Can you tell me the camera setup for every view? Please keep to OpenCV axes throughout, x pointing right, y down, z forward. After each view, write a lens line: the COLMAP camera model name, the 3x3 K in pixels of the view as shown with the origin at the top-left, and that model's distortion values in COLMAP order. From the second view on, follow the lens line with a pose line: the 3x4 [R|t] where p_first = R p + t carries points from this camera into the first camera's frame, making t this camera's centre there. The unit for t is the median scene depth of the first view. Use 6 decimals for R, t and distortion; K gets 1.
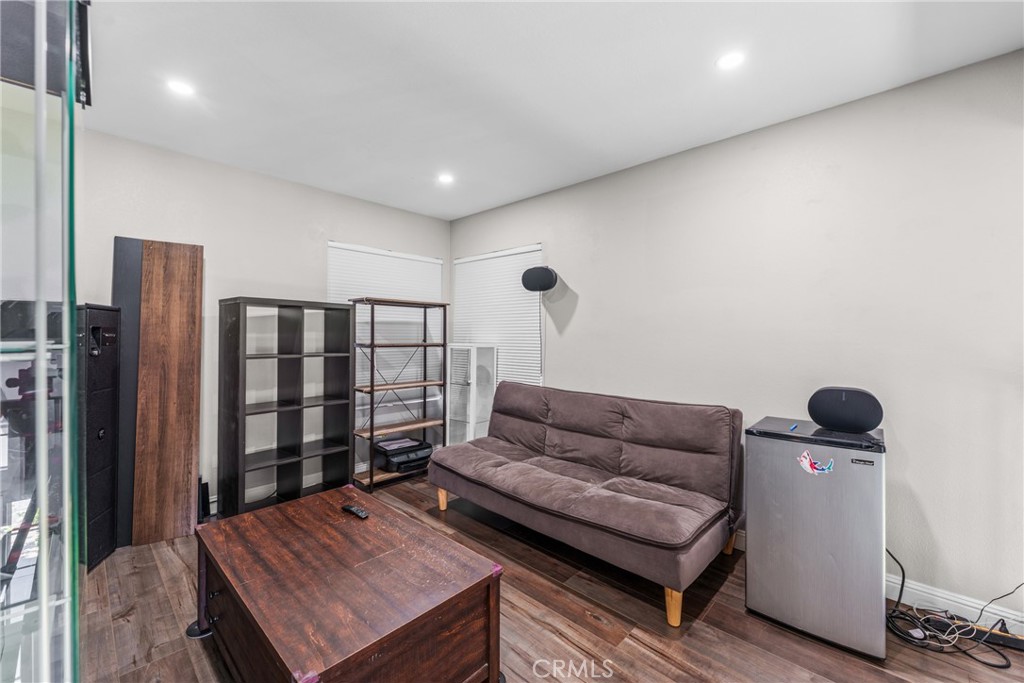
lens RADIAL K [[416.0, 0, 515.6], [0, 416.0, 333.8], [0, 0, 1]] dist [-0.013706, -0.000213]
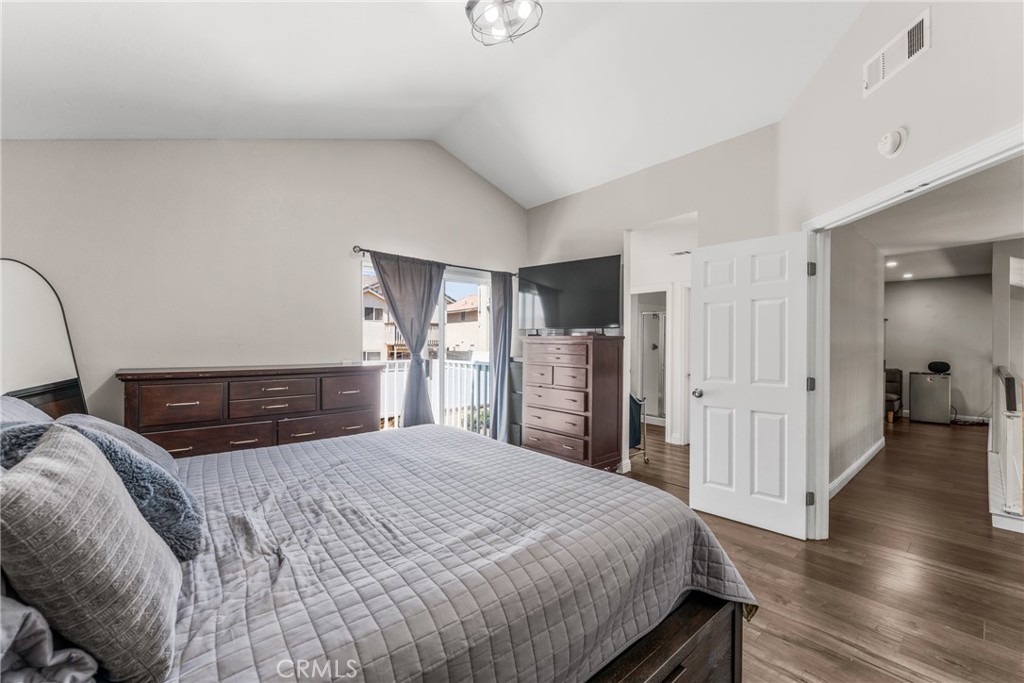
lens RADIAL K [[416.0, 0, 512.7], [0, 416.0, 351.1], [0, 0, 1]] dist [-0.013706, -0.000213]
pose [[0.995358, 0.004428, -0.096140, -2.711766], [-0.003197, 0.999911, 0.012959, 0.009967], [0.096189, -0.012592, 0.995283, -3.085025]]
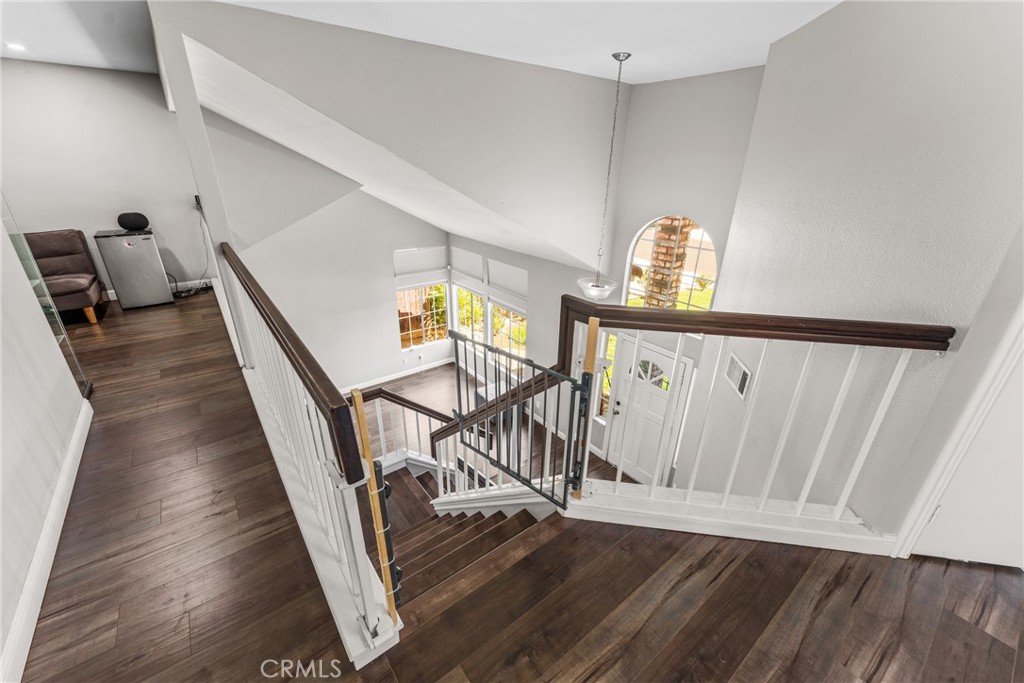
lens RADIAL K [[416.0, 0, 516.8], [0, 416.0, 345.4], [0, 0, 1]] dist [-0.013706, -0.000213]
pose [[0.146186, -0.393538, 0.907611, -1.461053], [-0.024633, 0.915735, 0.401028, -0.188784], [-0.988950, -0.080981, 0.124173, -1.721411]]
